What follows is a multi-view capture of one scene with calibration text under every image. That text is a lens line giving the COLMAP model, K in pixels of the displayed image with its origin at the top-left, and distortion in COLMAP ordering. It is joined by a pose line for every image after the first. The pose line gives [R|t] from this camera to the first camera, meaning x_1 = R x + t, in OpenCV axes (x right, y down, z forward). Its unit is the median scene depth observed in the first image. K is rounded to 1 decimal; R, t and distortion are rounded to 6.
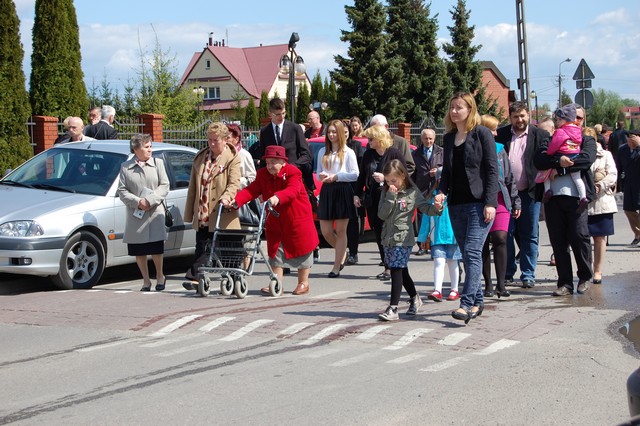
lens RADIAL K [[1464.9, 0, 322.1], [0, 1464.9, 214.0], [0, 0, 1]] dist [-0.015997, 0.000000]
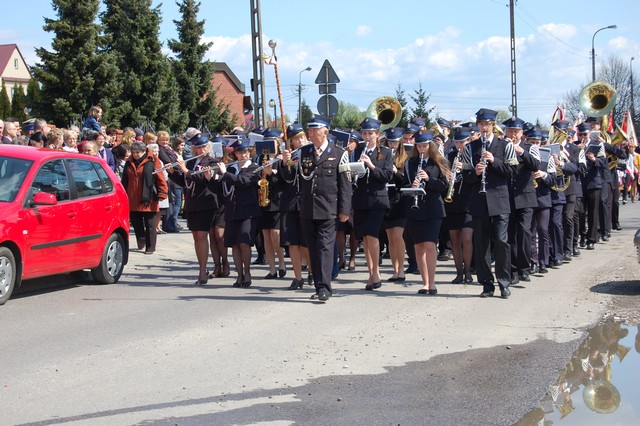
lens RADIAL K [[1432.7, 0, 319.0], [0, 1432.7, 212.6], [0, 0, 1]] dist [-0.026341, 0.000000]
pose [[0.984639, 0.008508, 0.174398, 0.025915], [-0.007425, 0.999949, -0.006858, -0.009167], [-0.174447, 0.005457, 0.984651, 0.163441]]
